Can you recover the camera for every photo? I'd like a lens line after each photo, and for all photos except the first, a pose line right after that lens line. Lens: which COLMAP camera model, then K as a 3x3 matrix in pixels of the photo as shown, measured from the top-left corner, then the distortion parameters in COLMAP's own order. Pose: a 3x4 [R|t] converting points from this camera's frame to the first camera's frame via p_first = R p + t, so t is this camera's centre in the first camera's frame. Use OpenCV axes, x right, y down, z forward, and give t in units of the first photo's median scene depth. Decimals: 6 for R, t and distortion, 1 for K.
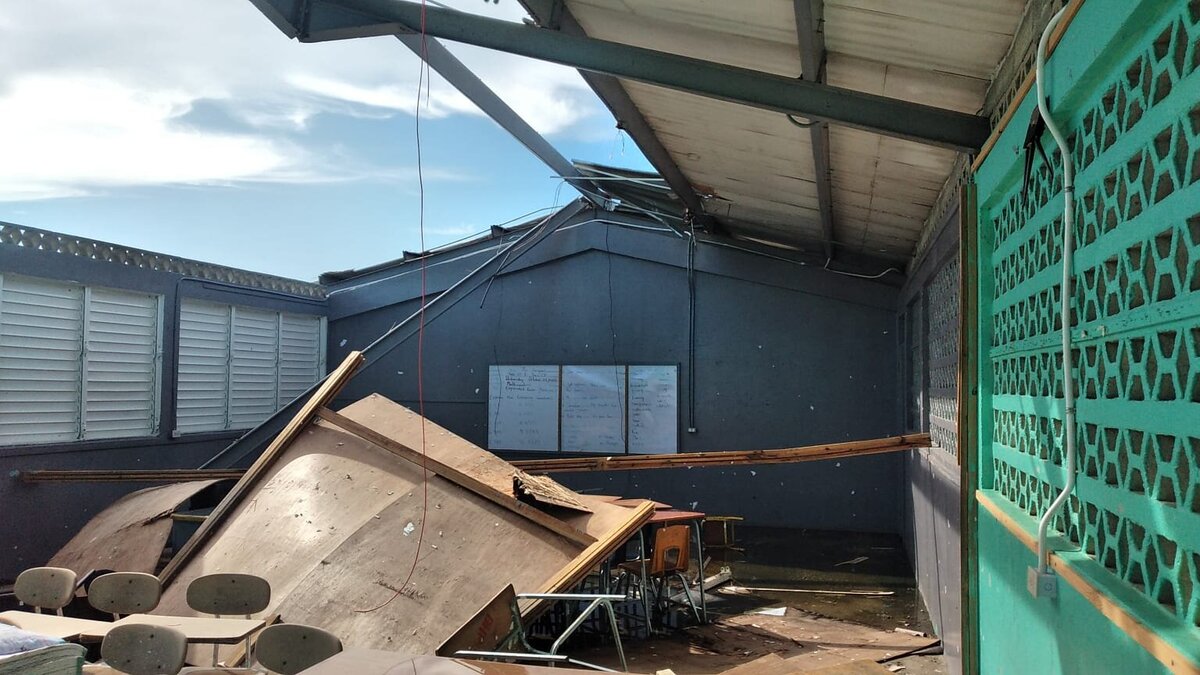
lens RADIAL K [[938.6, 0, 597.2], [0, 938.6, 341.5], [0, 0, 1]] dist [0.043794, -0.088568]
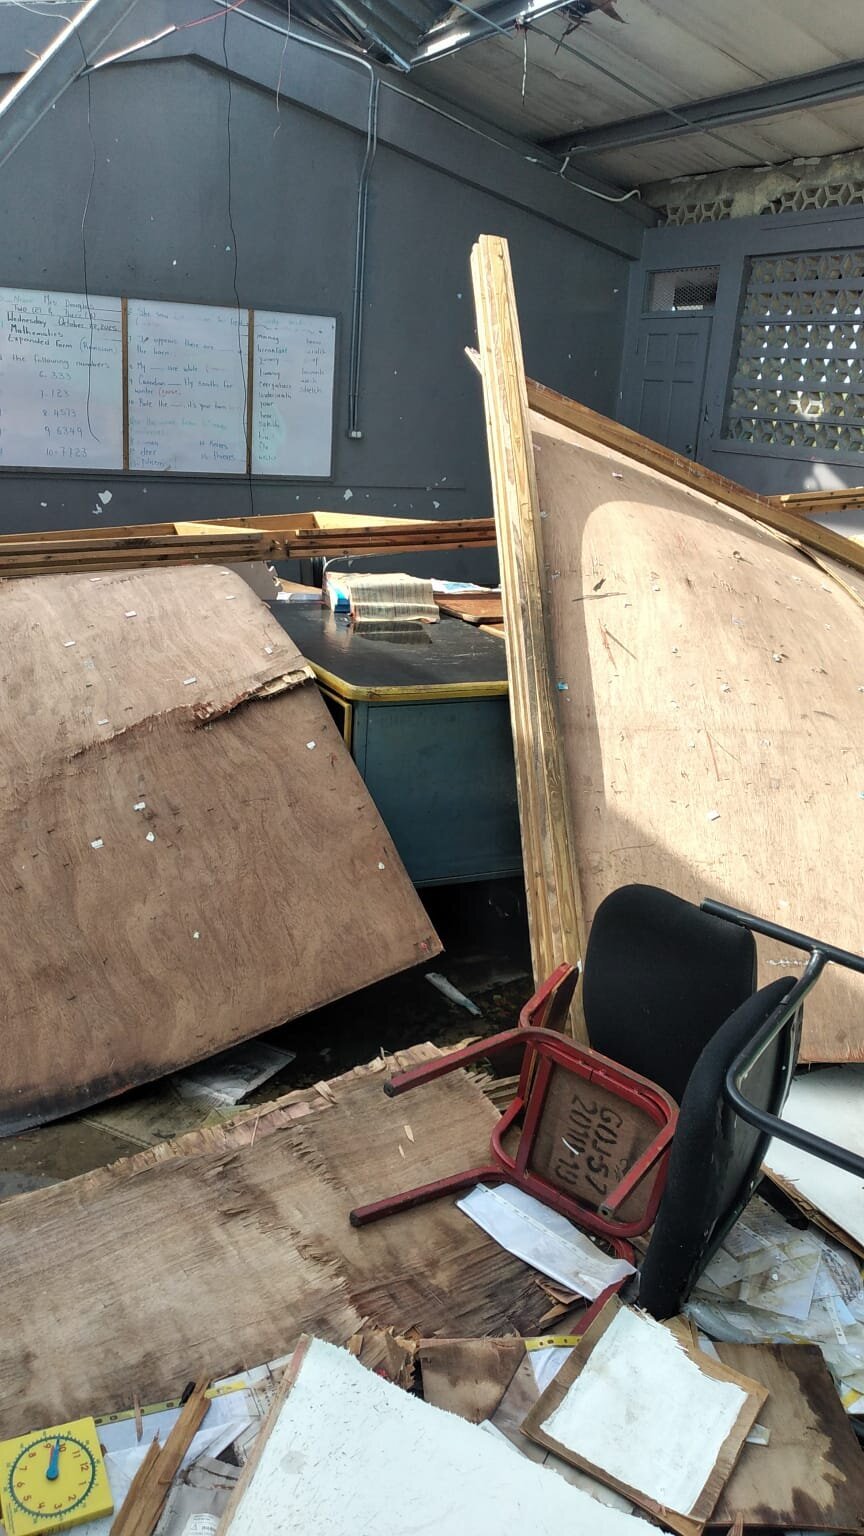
lens RADIAL K [[1201.4, 0, 430.0], [0, 1201.4, 762.3], [0, 0, 1]] dist [0.043794, -0.088568]
pose [[0.719423, -0.167455, 0.674084, -0.404403], [-0.085181, 0.941906, 0.324897, 0.035750], [-0.689329, -0.291158, 0.663364, 0.379276]]
